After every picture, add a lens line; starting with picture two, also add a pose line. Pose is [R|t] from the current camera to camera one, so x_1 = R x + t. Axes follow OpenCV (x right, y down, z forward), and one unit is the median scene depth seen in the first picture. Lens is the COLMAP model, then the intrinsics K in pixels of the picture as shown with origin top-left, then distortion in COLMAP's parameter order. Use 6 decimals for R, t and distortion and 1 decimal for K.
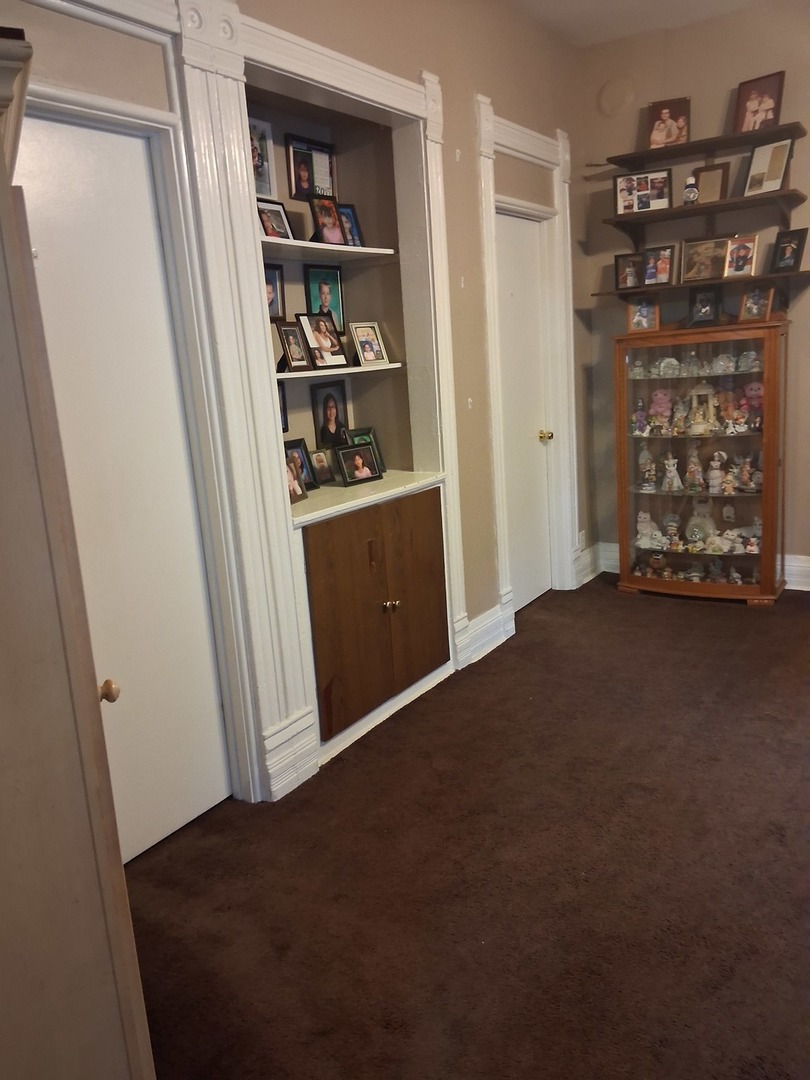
lens RADIAL K [[816.8, 0, 396.8], [0, 816.8, 545.0], [0, 0, 1]] dist [0.069231, -0.087630]
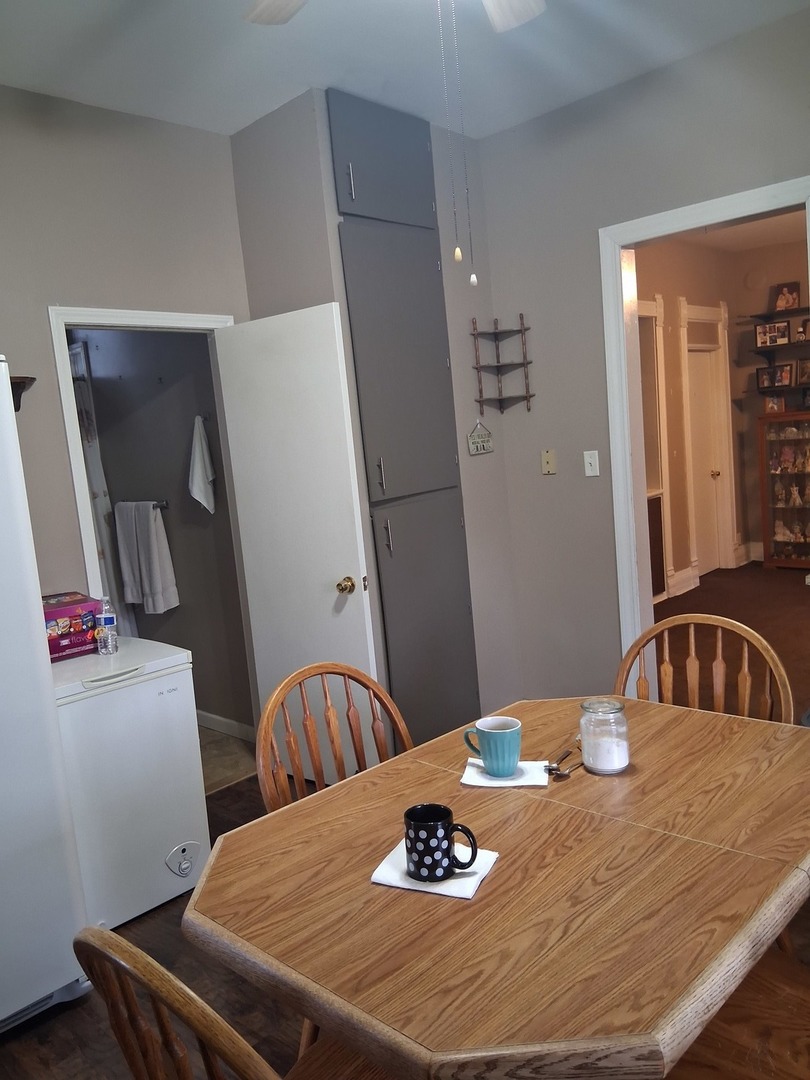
lens RADIAL K [[816.8, 0, 411.8], [0, 816.8, 530.2], [0, 0, 1]] dist [0.069231, -0.087630]
pose [[0.989107, 0.005325, -0.147105, -0.188253], [-0.019251, 0.995442, -0.093408, 0.154868], [0.145937, 0.095222, 0.984700, -0.756010]]
